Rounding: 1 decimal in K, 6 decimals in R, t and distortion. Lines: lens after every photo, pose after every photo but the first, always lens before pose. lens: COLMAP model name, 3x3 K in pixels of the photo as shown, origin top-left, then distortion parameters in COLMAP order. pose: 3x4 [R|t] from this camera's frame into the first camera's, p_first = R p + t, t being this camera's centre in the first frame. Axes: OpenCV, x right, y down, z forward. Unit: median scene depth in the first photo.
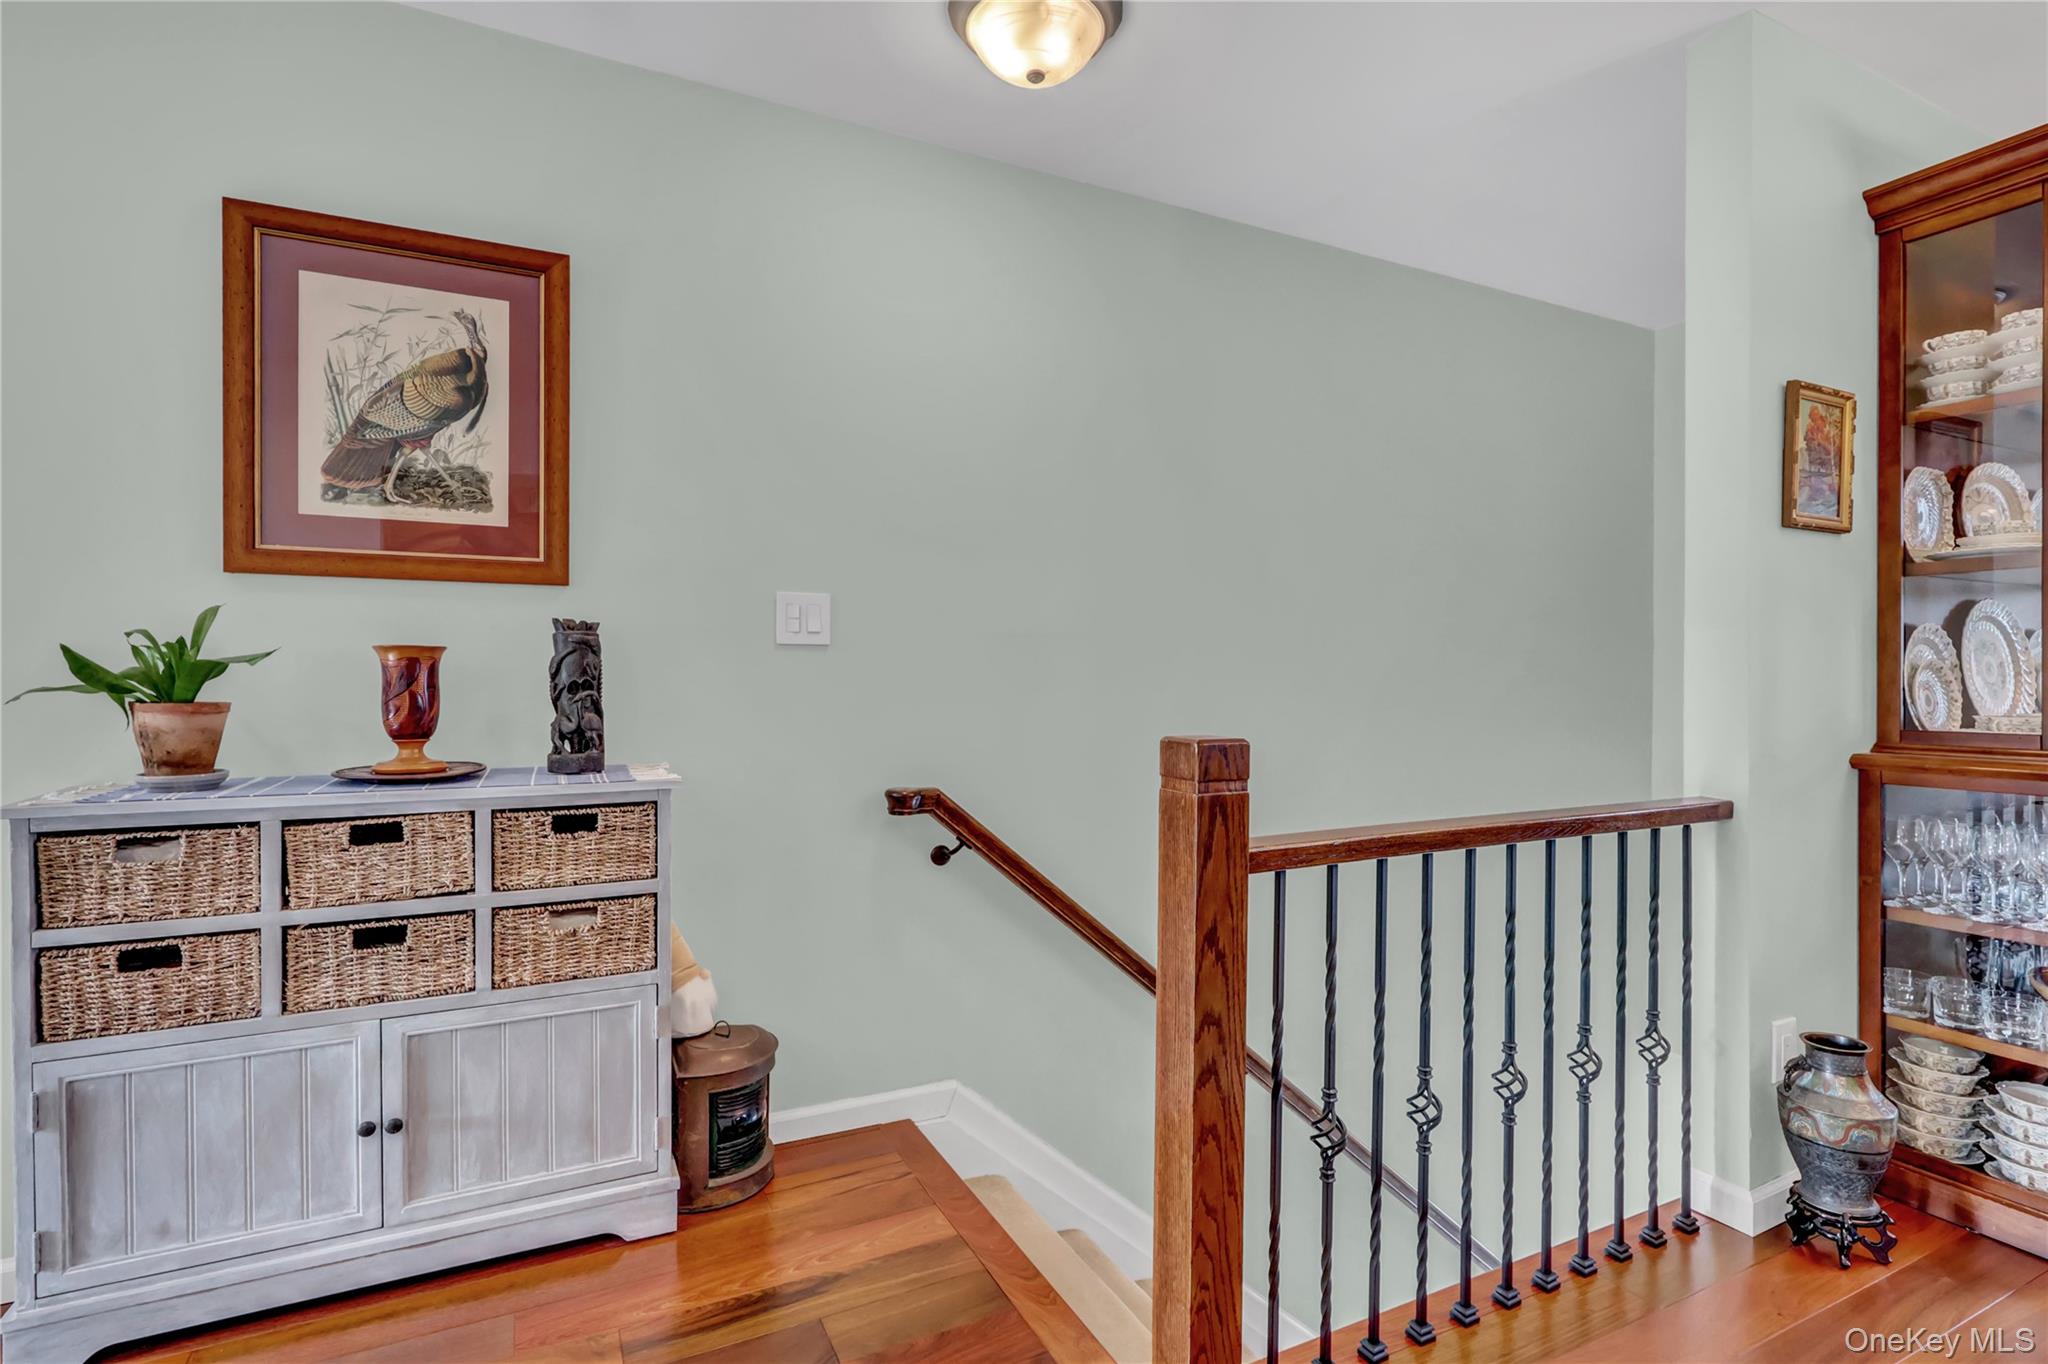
lens RADIAL K [[961.1, 0, 1031.0], [0, 961.1, 682.9], [0, 0, 1]] dist [-0.000443, -0.000037]
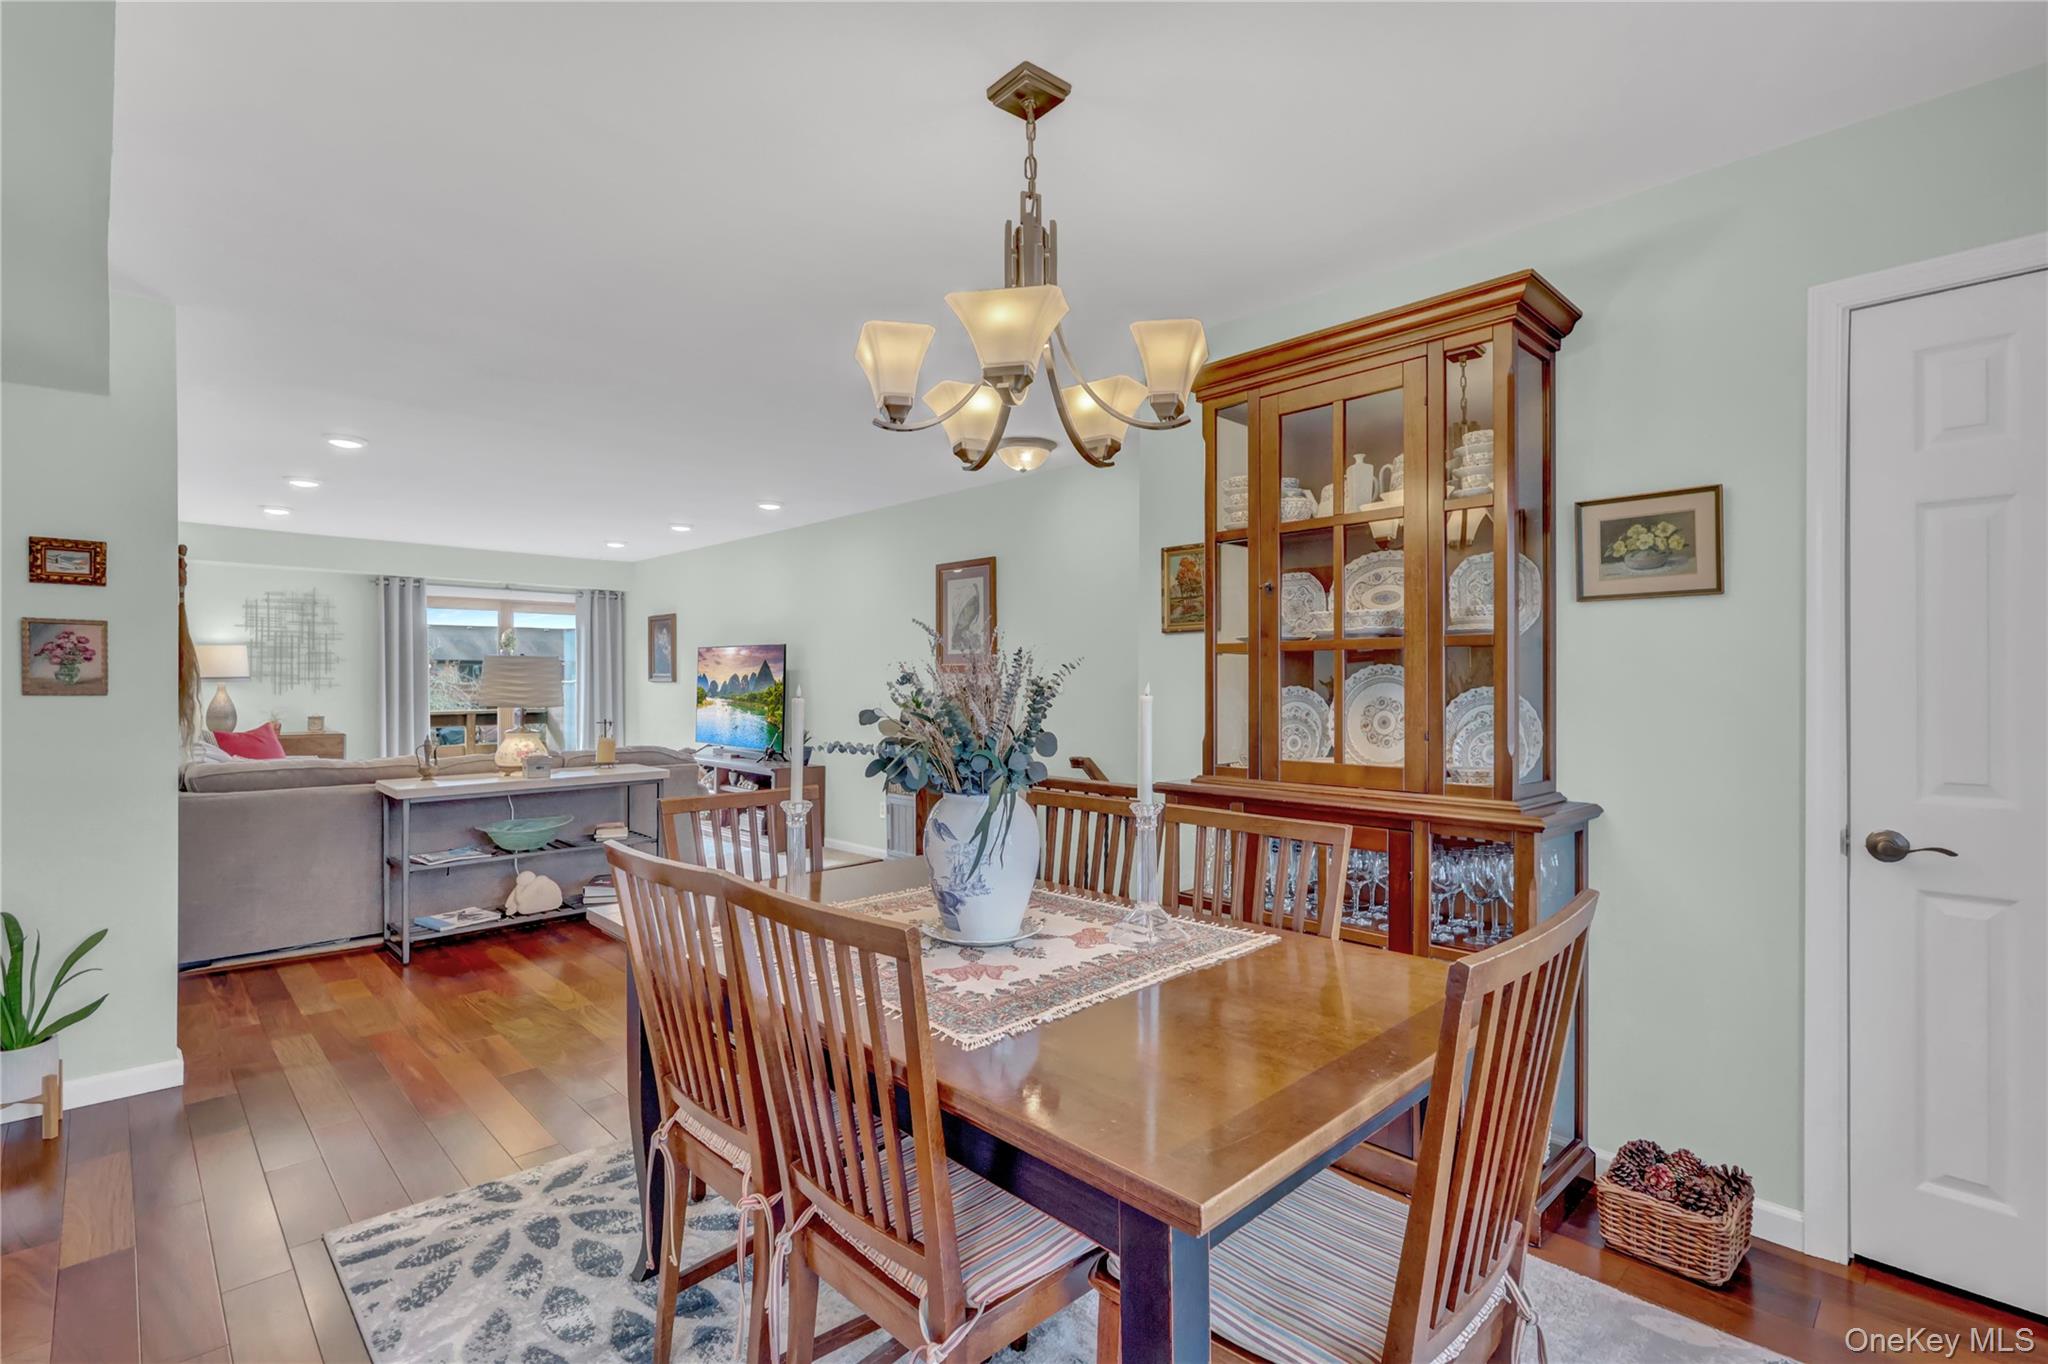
lens RADIAL K [[961.1, 0, 1030.3], [0, 961.1, 684.9], [0, 0, 1]] dist [-0.000443, -0.000037]
pose [[0.302582, 0.001350, -0.953122, 2.578383], [-0.005828, 0.999983, -0.000434, -0.073816], [0.953105, 0.005686, 0.302585, 0.280723]]
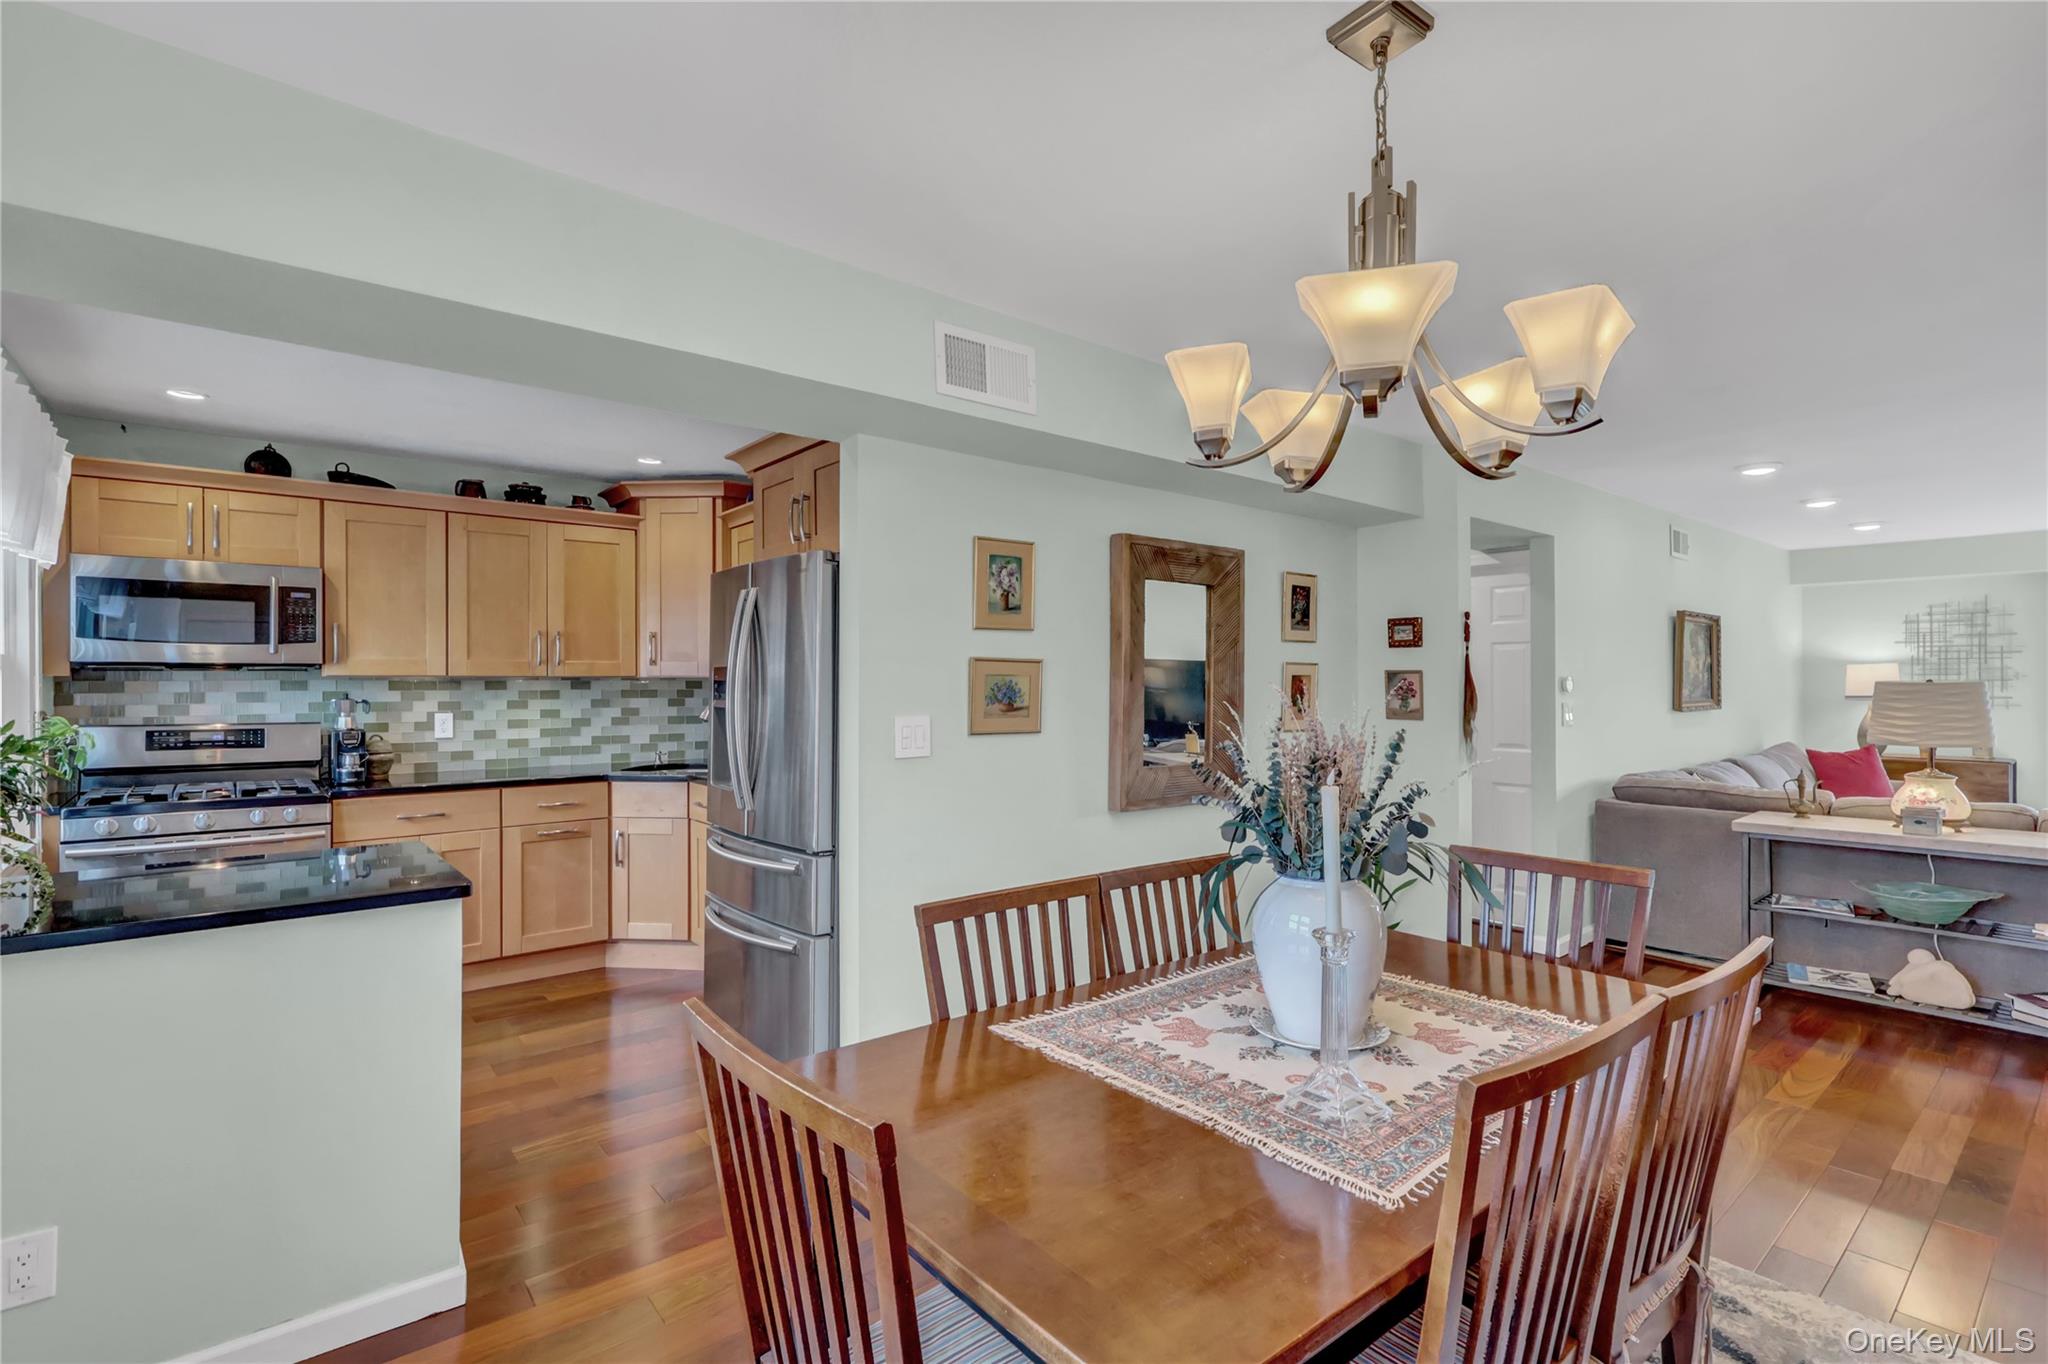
lens RADIAL K [[961.1, 0, 1034.9], [0, 961.1, 678.8], [0, 0, 1]] dist [-0.000443, -0.000037]
pose [[-0.968248, -0.004985, -0.249941, 2.088000], [-0.005655, 0.999982, 0.001960, -0.151533], [0.249927, 0.003312, -0.968259, 1.368418]]
